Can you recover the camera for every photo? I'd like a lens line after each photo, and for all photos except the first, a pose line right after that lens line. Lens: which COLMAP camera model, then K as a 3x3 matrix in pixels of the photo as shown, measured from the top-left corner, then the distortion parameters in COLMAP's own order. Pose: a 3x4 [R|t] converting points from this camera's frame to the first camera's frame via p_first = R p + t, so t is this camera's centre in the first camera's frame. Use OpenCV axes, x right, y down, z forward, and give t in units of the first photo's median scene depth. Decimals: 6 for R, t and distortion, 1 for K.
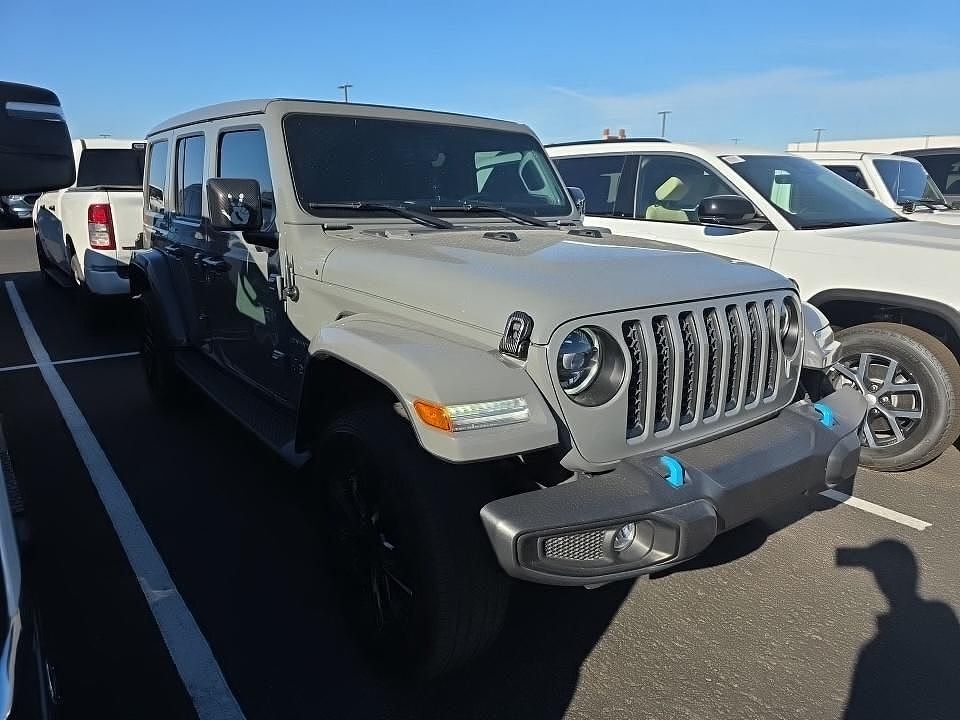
lens RADIAL K [[687.1, 0, 480.0], [0, 687.1, 360.0], [0, 0, 1]] dist [-0.006476, -0.001500]
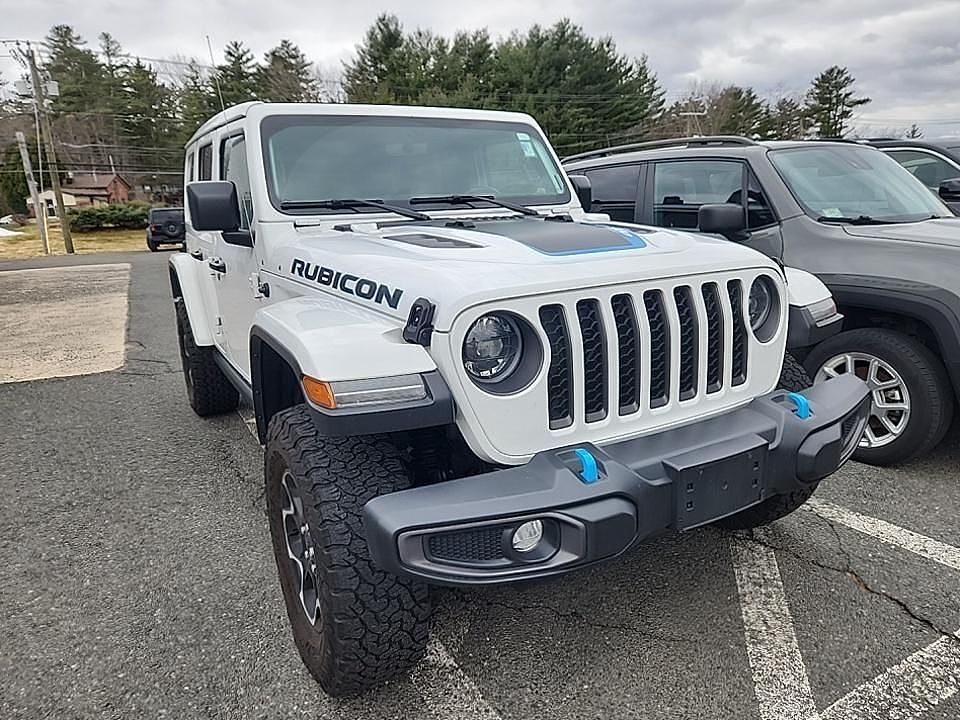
lens RADIAL K [[687.1, 0, 480.0], [0, 687.1, 360.0], [0, 0, 1]] dist [-0.006476, -0.001500]
pose [[0.988790, -0.012989, -0.148745, 0.241682], [0.012365, 0.999910, -0.005121, 0.019354], [0.148798, 0.003225, 0.988862, 0.052725]]
